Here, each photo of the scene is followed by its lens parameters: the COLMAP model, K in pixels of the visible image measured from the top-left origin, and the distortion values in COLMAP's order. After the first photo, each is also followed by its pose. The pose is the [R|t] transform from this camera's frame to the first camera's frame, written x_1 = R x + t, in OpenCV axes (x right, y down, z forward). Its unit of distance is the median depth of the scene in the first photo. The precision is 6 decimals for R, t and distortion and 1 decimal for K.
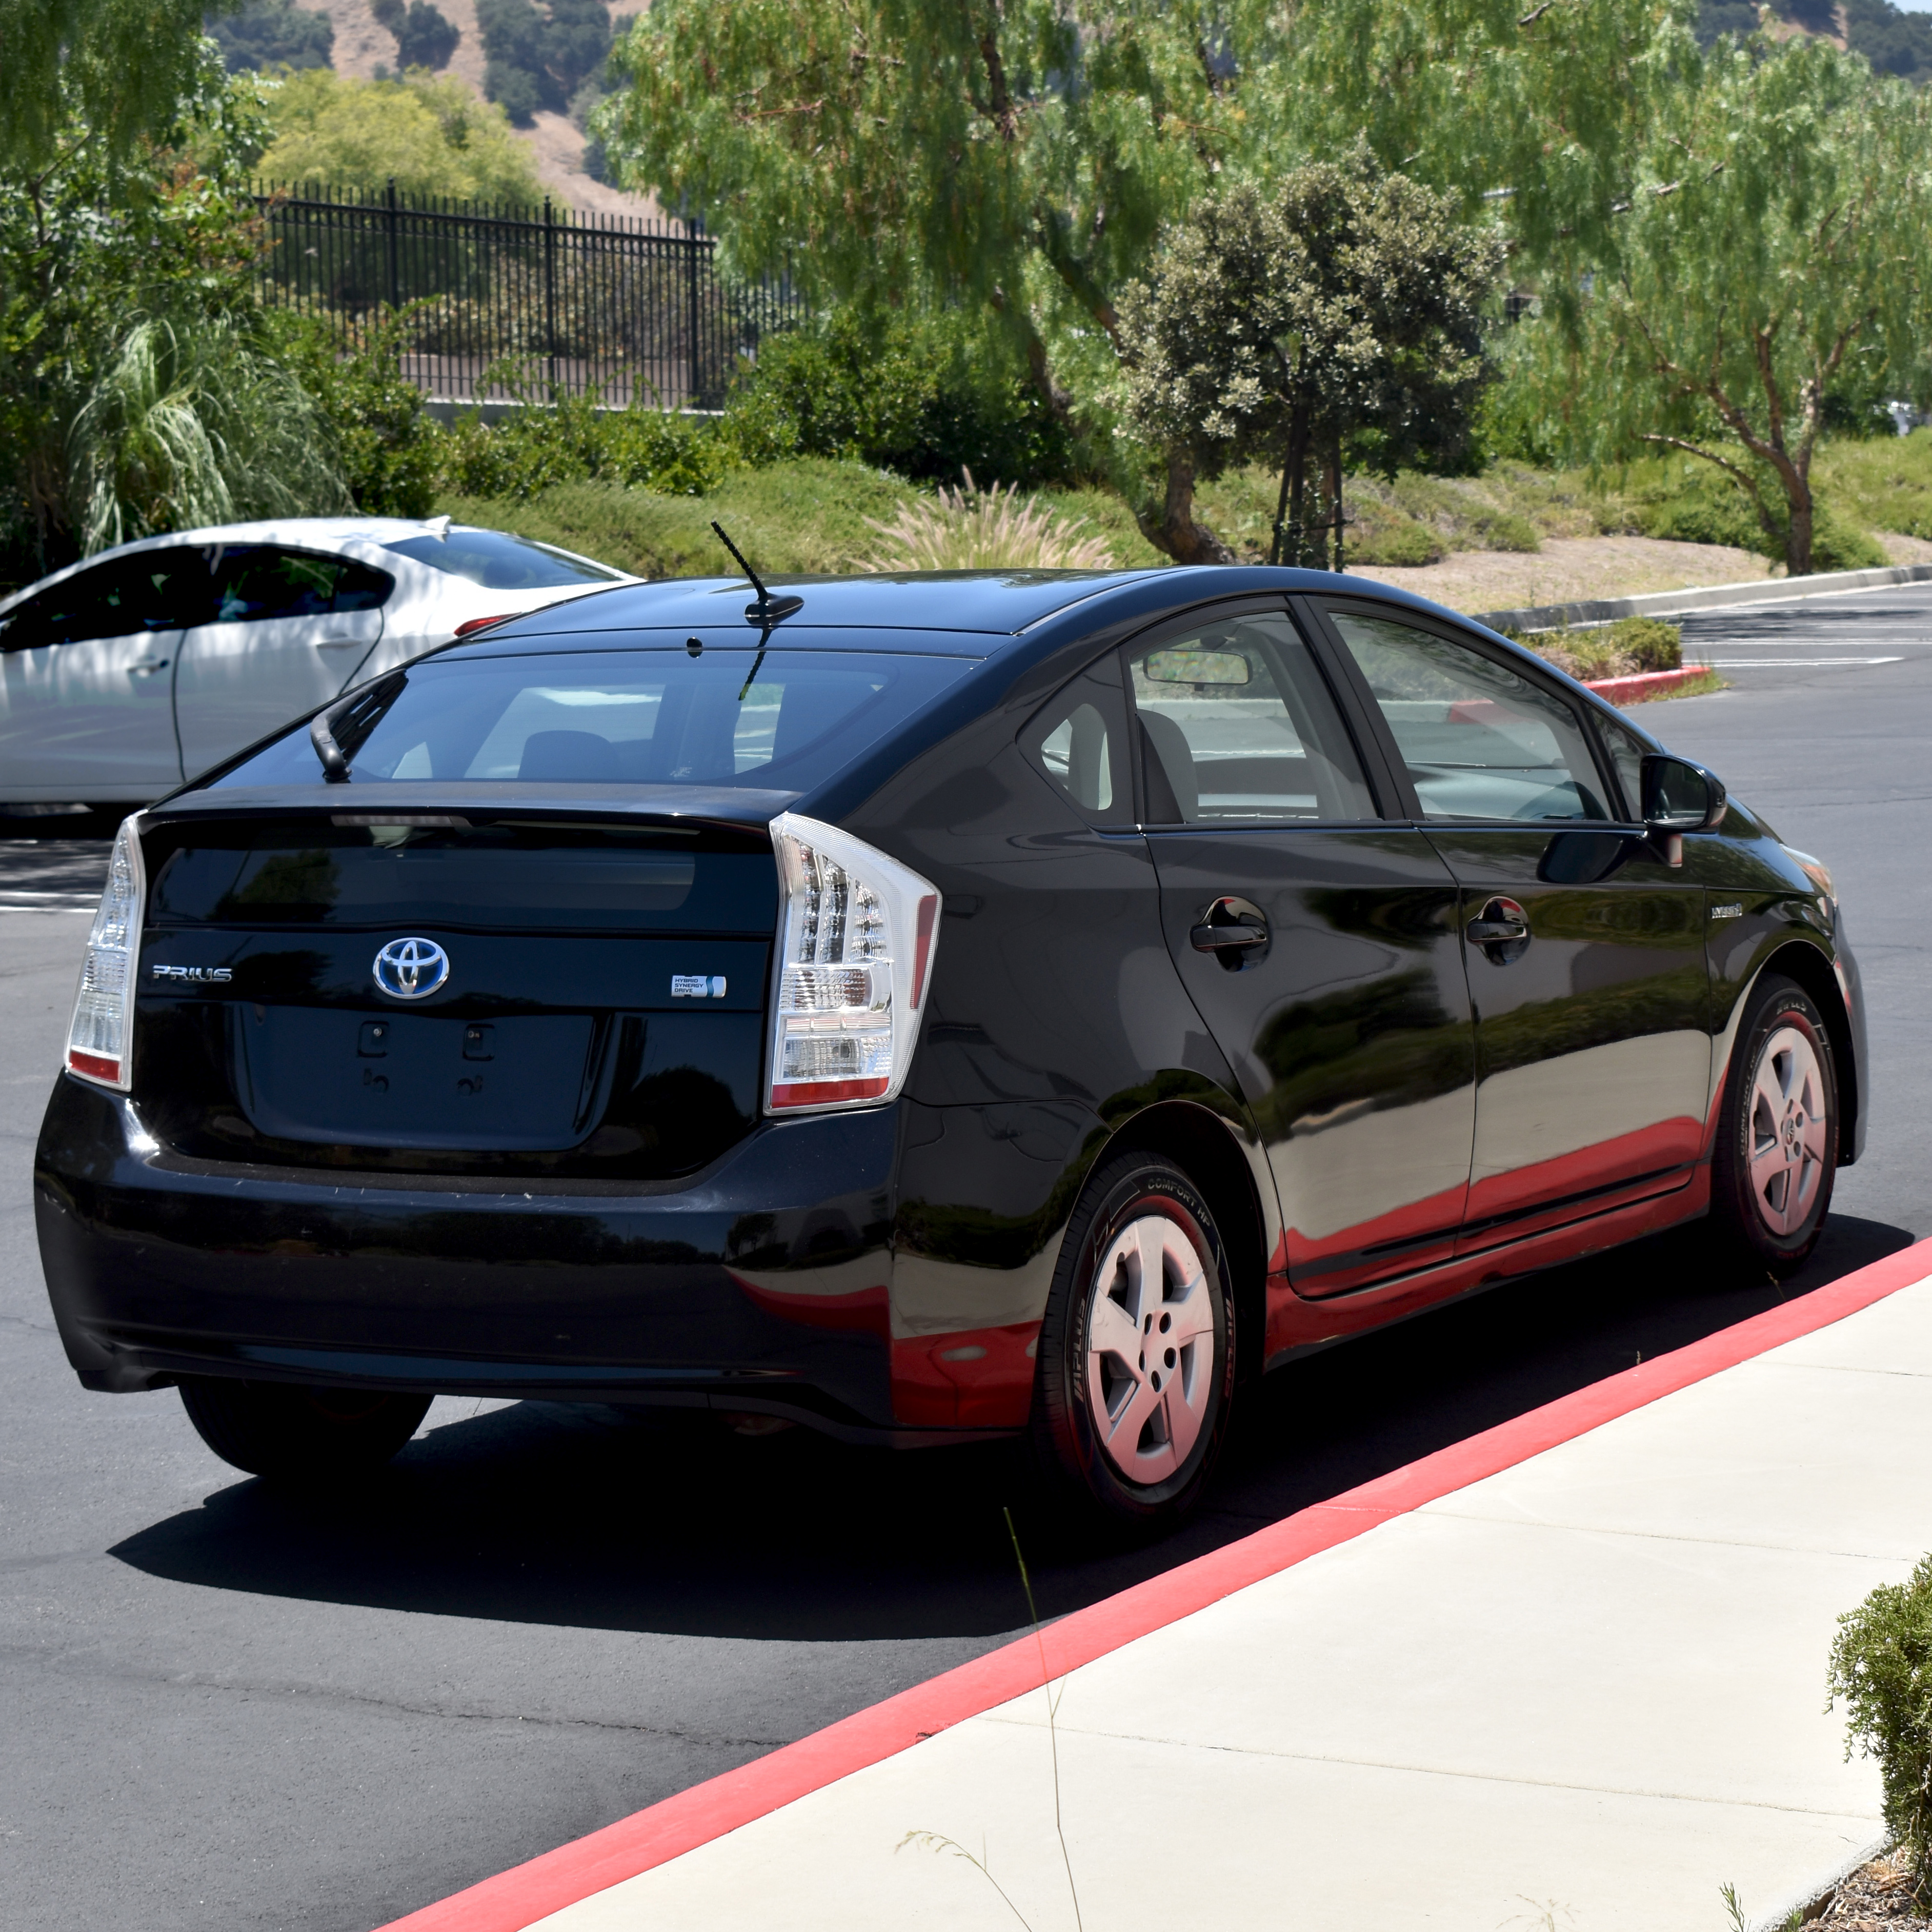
lens RADIAL K [[4867.0, 0, 963.3], [0, 4867.0, 978.4], [0, 0, 1]] dist [0.080772, 0.000000]
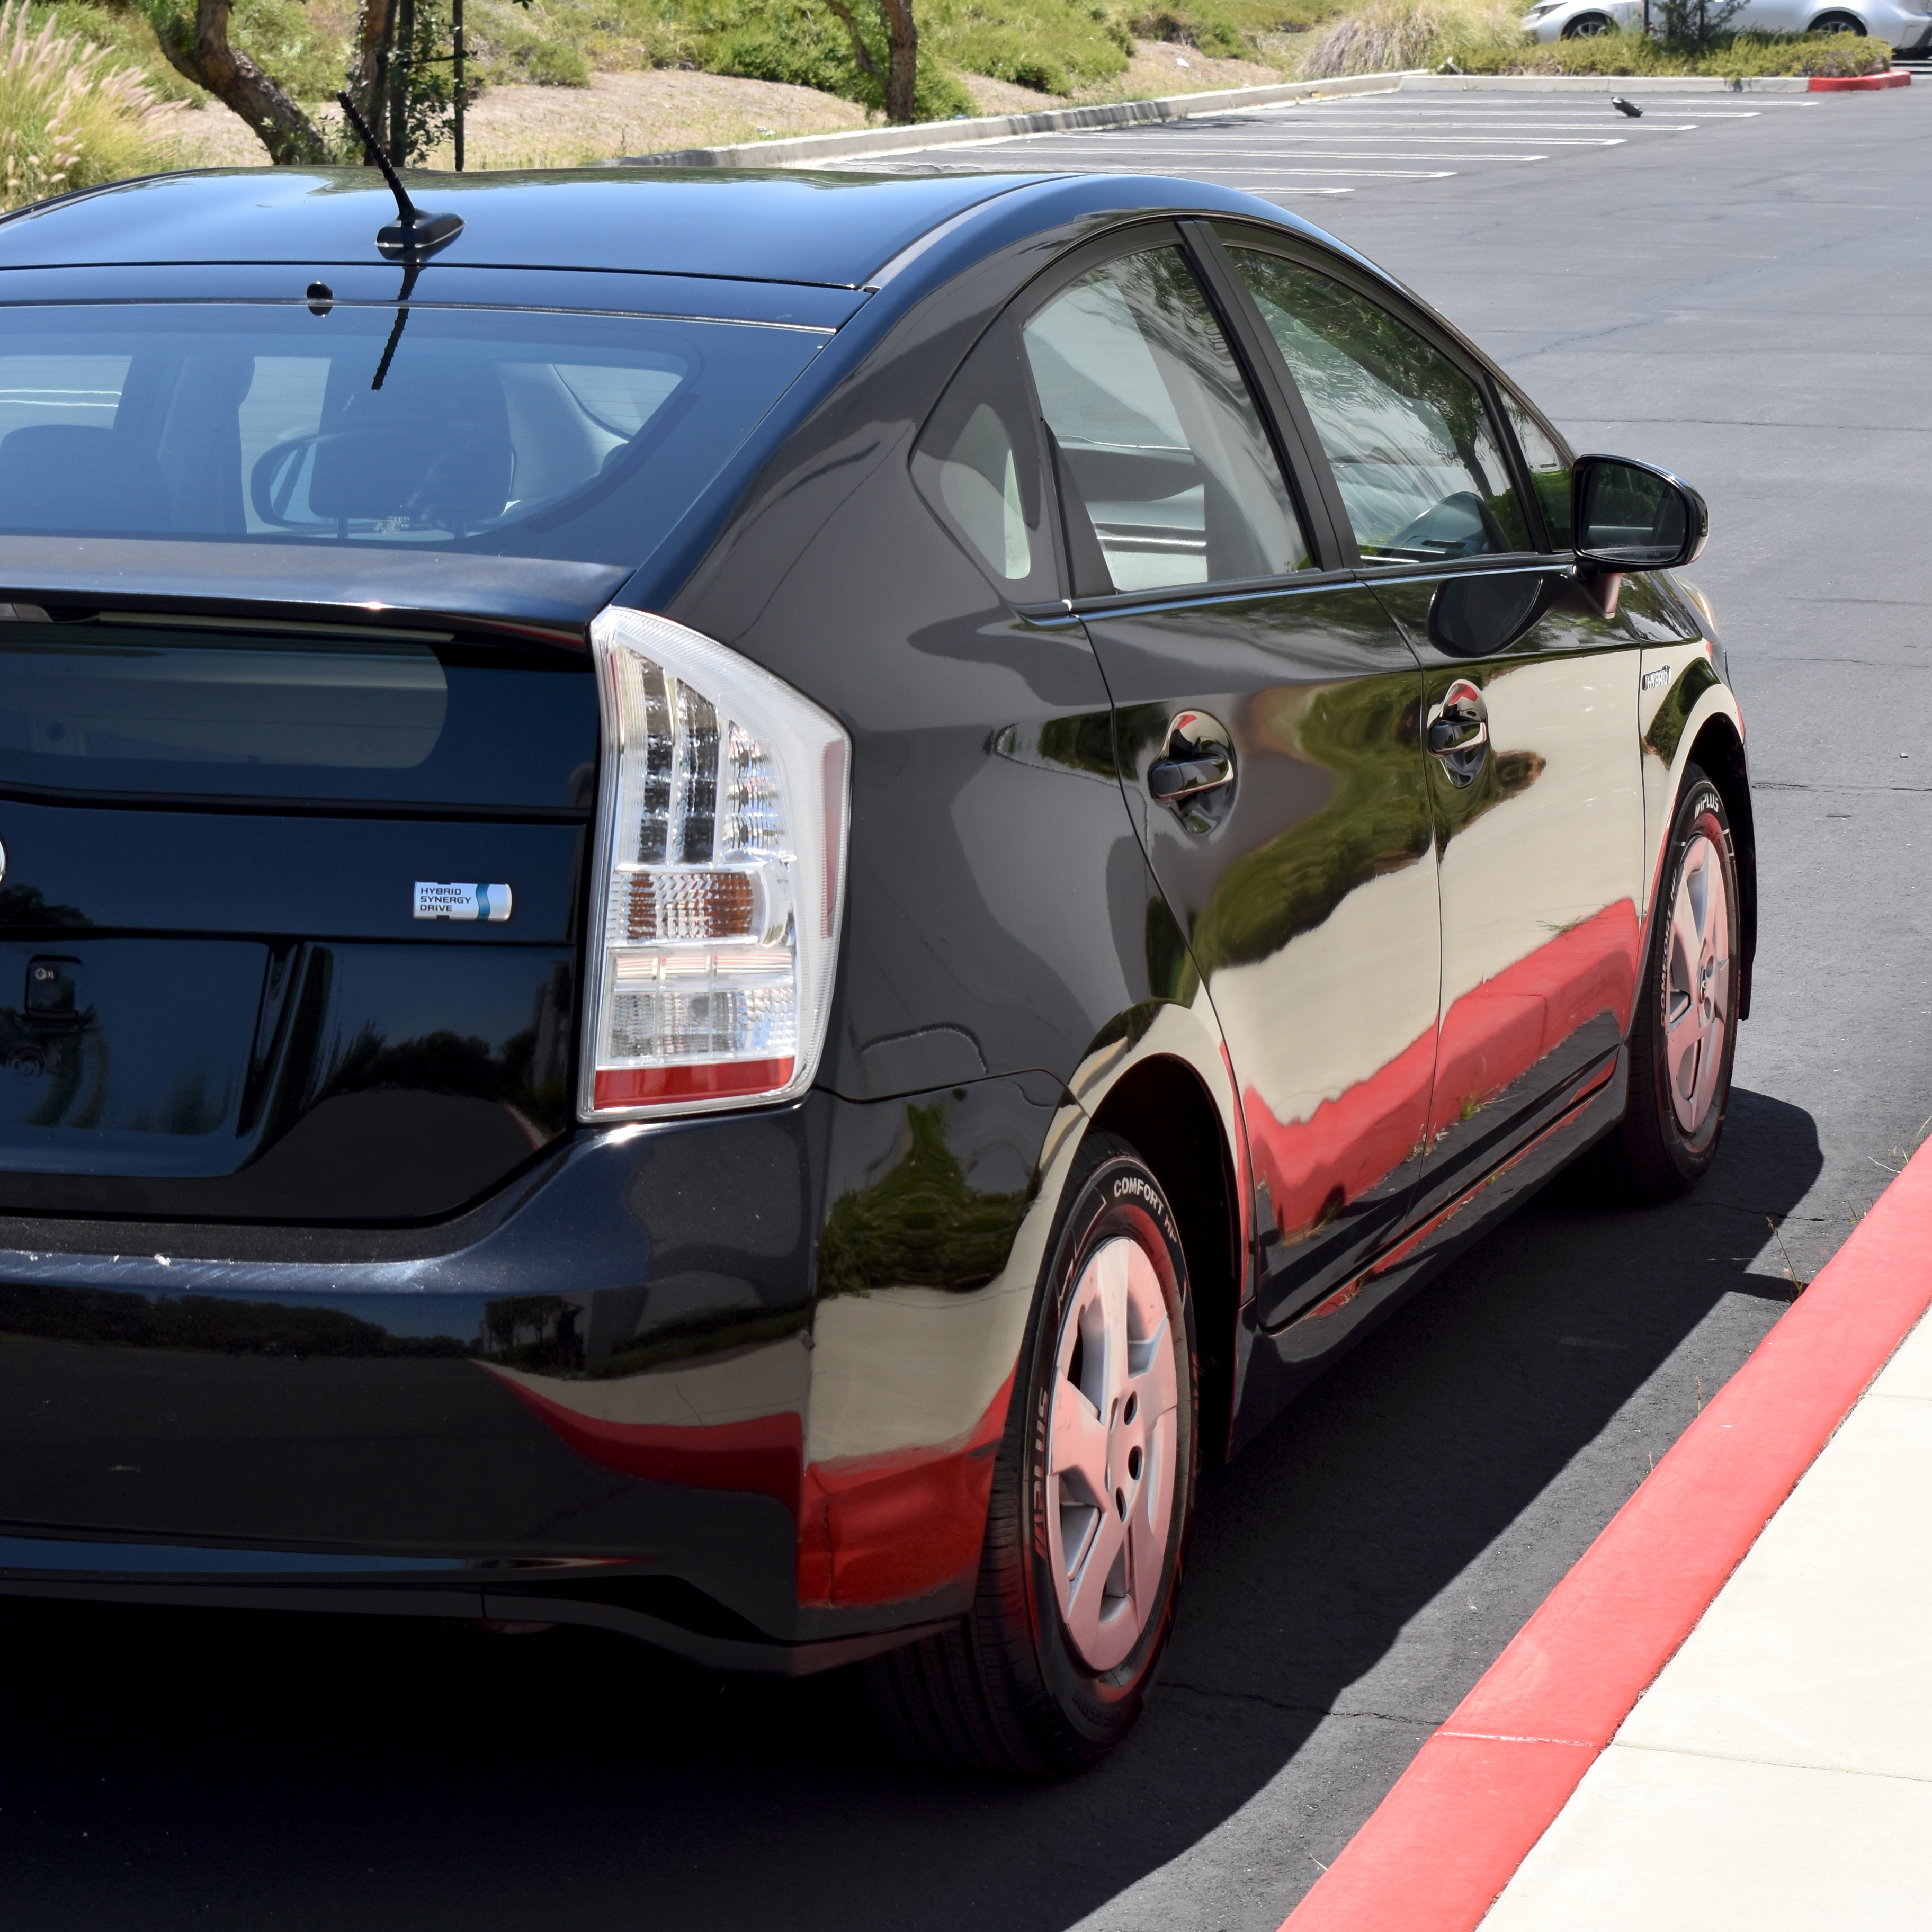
lens RADIAL K [[5630.9, 0, 966.9], [0, 5630.9, 952.6], [0, 0, 1]] dist [-0.022933, 0.000000]
pose [[0.982310, -0.008163, 0.187086, -0.112443], [-0.004214, 0.997833, 0.065665, -0.034193], [-0.187216, -0.065291, 0.980146, 0.299765]]
